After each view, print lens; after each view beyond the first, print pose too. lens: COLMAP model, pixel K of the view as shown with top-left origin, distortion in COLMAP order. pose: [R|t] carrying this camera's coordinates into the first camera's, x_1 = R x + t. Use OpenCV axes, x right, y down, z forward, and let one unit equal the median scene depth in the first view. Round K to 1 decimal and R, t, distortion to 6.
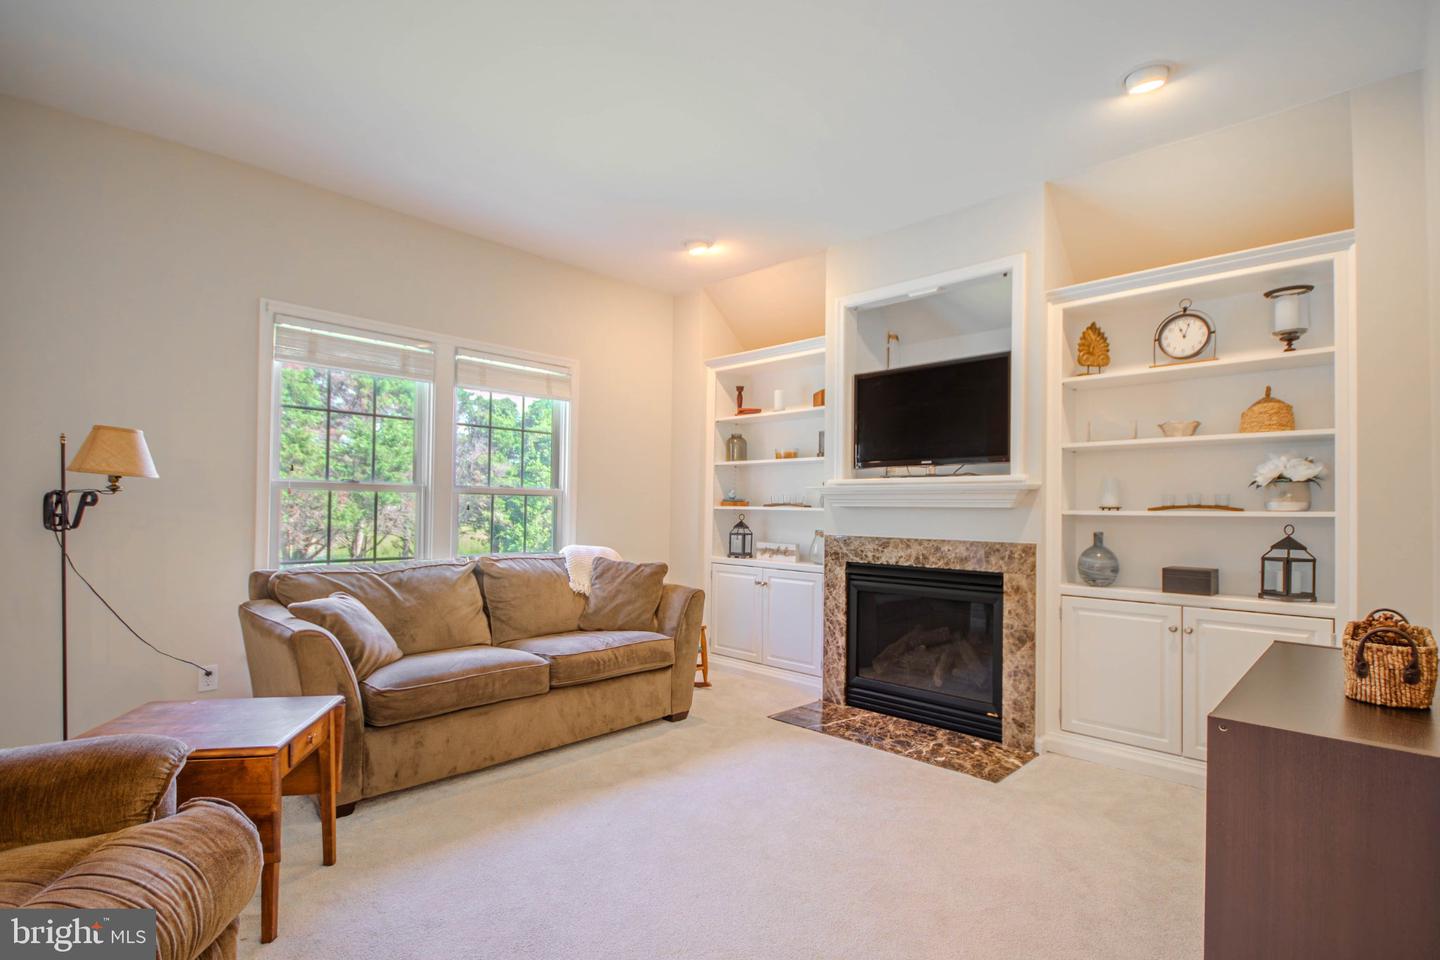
lens RADIAL K [[682.3, 0, 723.0], [0, 682.3, 492.1], [0, 0, 1]] dist [0.013366, -0.011958]
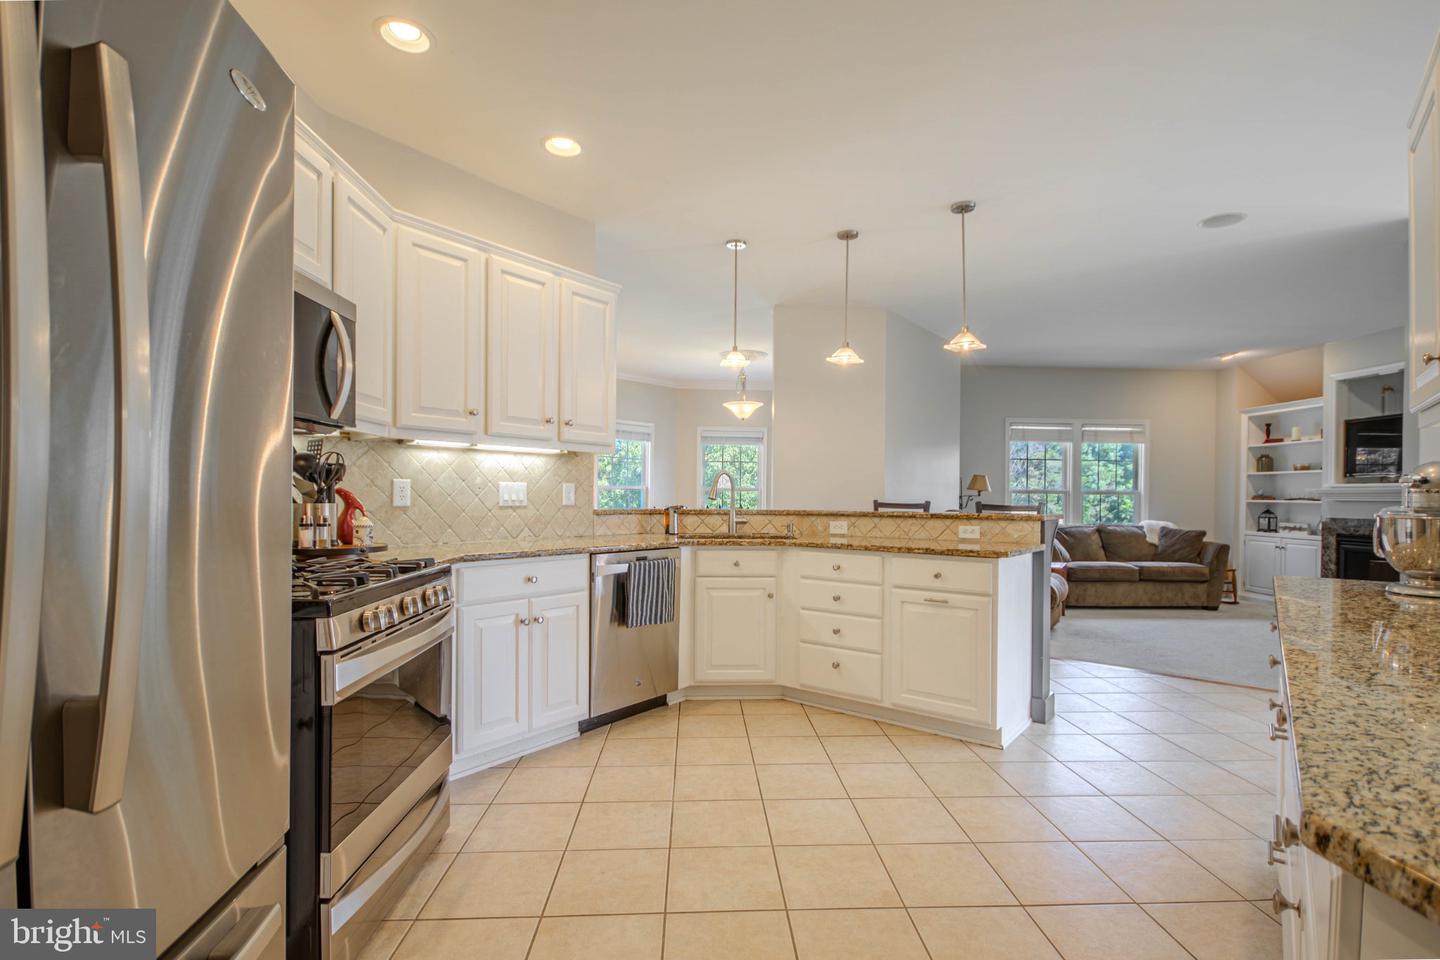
lens RADIAL K [[682.3, 0, 721.2], [0, 682.3, 500.4], [0, 0, 1]] dist [0.013366, -0.011958]
pose [[0.733021, -0.000685, -0.680206, 0.209906], [0.016067, 0.999738, 0.016308, -0.029465], [0.680016, -0.022883, 0.732840, -1.218421]]
